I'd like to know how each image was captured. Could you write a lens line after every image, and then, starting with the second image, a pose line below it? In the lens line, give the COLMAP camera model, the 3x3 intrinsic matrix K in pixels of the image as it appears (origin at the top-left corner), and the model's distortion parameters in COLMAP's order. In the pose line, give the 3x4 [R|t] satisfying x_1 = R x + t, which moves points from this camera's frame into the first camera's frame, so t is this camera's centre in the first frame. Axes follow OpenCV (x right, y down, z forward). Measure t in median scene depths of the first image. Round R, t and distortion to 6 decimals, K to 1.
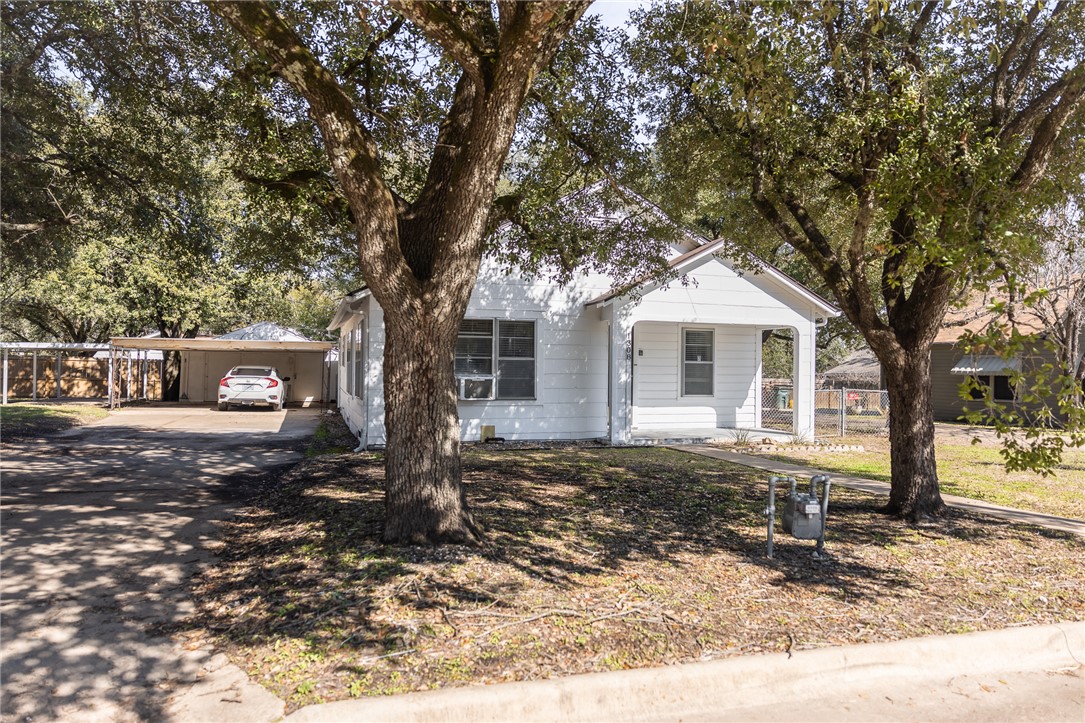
lens RADIAL K [[755.7, 0, 540.9], [0, 755.7, 362.3], [0, 0, 1]] dist [-0.000491, -0.000566]
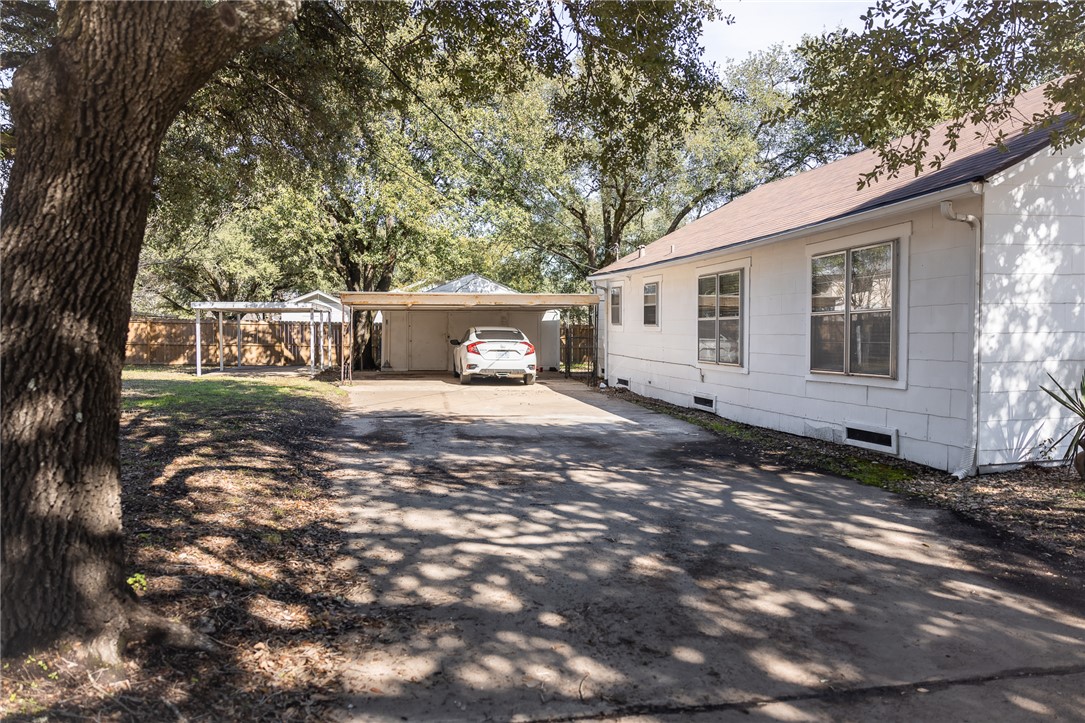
lens RADIAL K [[755.7, 0, 543.8], [0, 755.7, 359.6], [0, 0, 1]] dist [-0.000491, -0.000566]
pose [[0.993248, -0.000286, -0.116012, -0.361782], [0.005415, 0.999021, 0.043898, 0.007521], [0.115886, -0.044230, 0.992277, 0.347837]]
